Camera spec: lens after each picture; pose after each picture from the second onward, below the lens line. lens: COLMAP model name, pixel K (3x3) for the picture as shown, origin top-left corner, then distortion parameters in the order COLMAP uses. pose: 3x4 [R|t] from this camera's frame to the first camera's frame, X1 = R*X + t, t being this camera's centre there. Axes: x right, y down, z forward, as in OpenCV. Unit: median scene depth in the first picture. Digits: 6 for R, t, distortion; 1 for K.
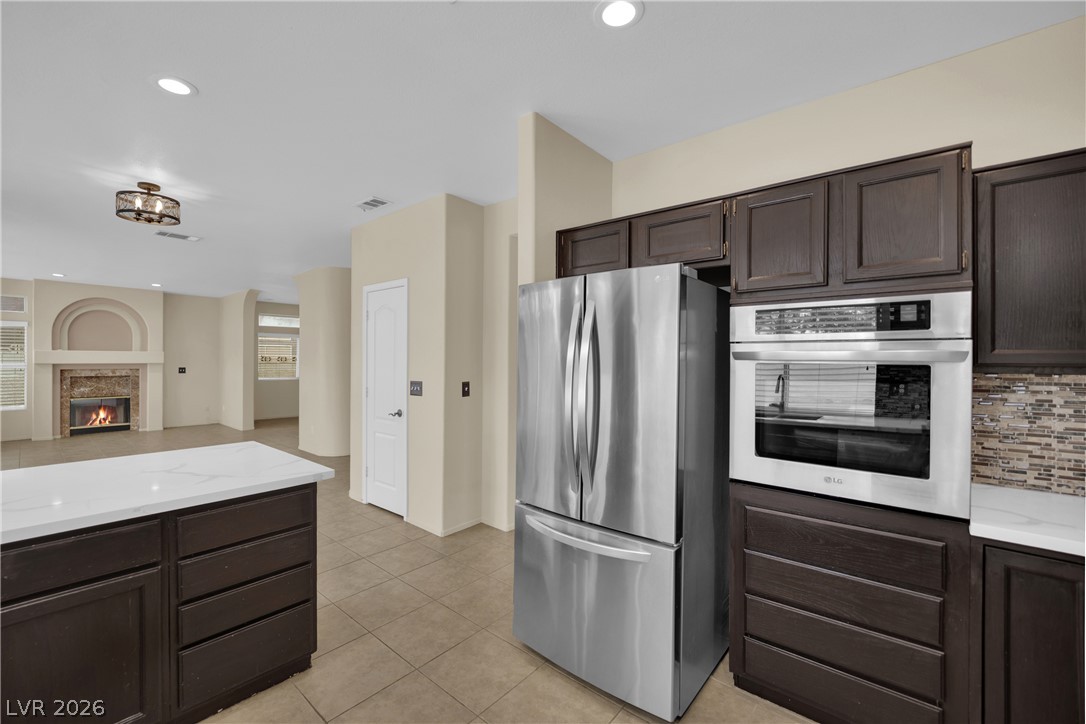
lens RADIAL K [[444.8, 0, 534.8], [0, 444.8, 357.0], [0, 0, 1]] dist [-0.023234, 0.000415]
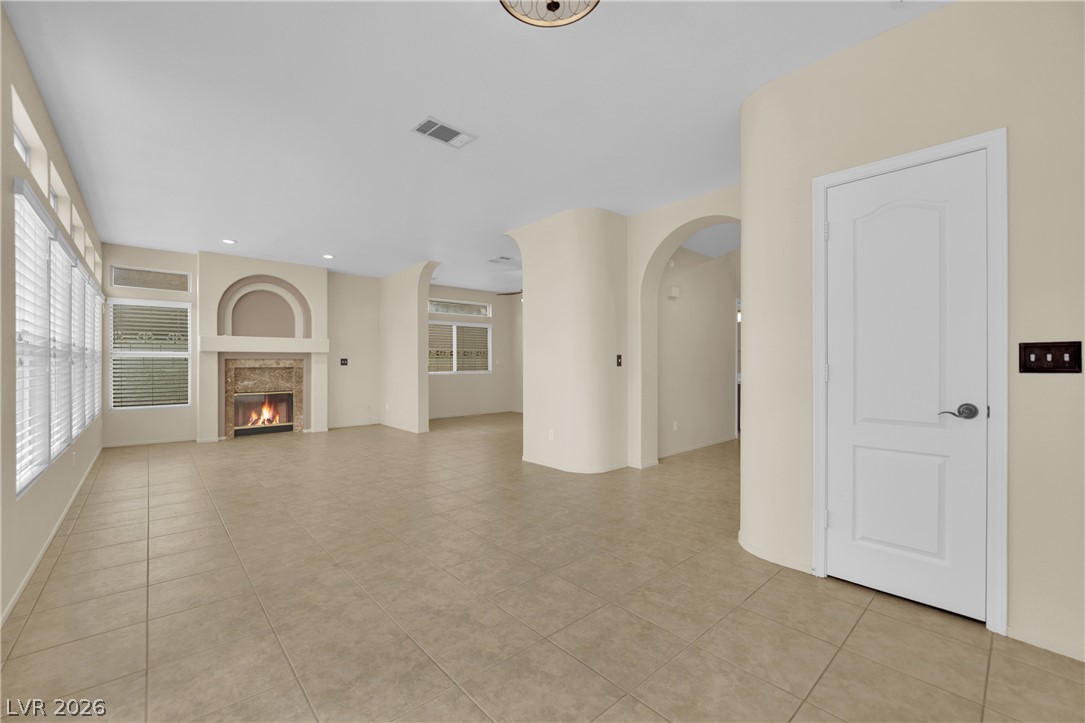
lens RADIAL K [[444.4, 0, 537.6], [0, 444.4, 366.0], [0, 0, 1]] dist [-0.023234, 0.000415]
pose [[0.989593, -0.001611, -0.143888, -0.348370], [0.002880, 0.999959, 0.008610, 0.035596], [0.143868, -0.008935, 0.989557, 0.224646]]
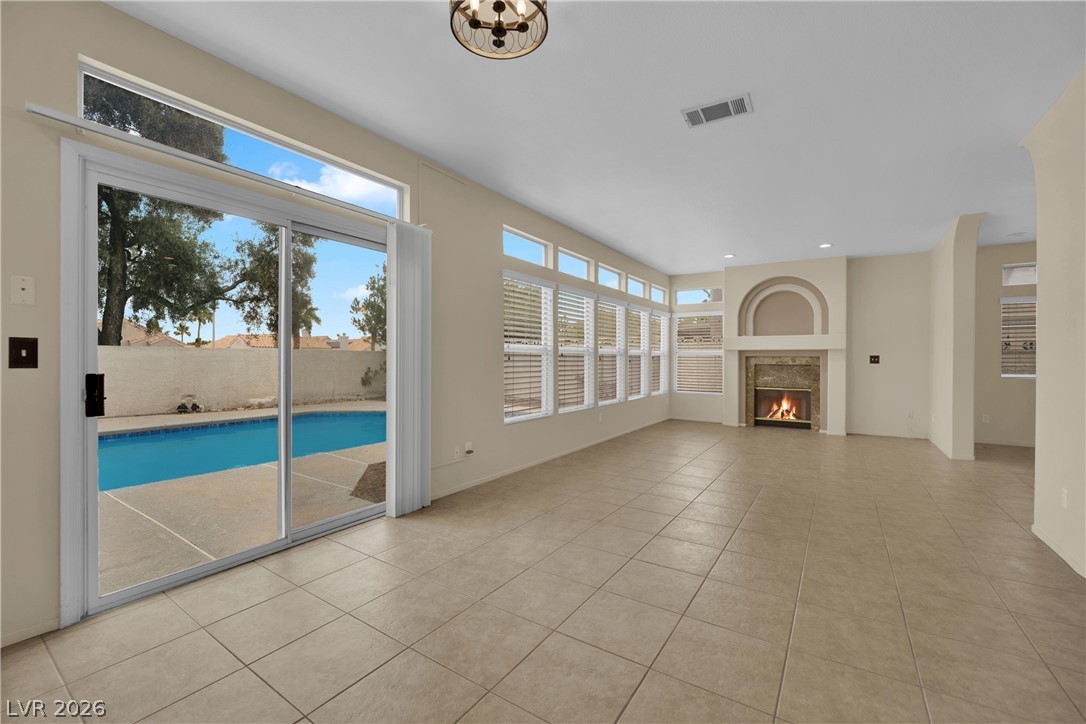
lens RADIAL K [[444.8, 0, 543.1], [0, 444.8, 364.3], [0, 0, 1]] dist [-0.023234, 0.000415]
pose [[0.112527, 0.012158, -0.993574, -0.151299], [-0.002532, 0.999925, 0.011949, 0.034473], [0.993645, 0.001171, 0.112549, 0.413331]]
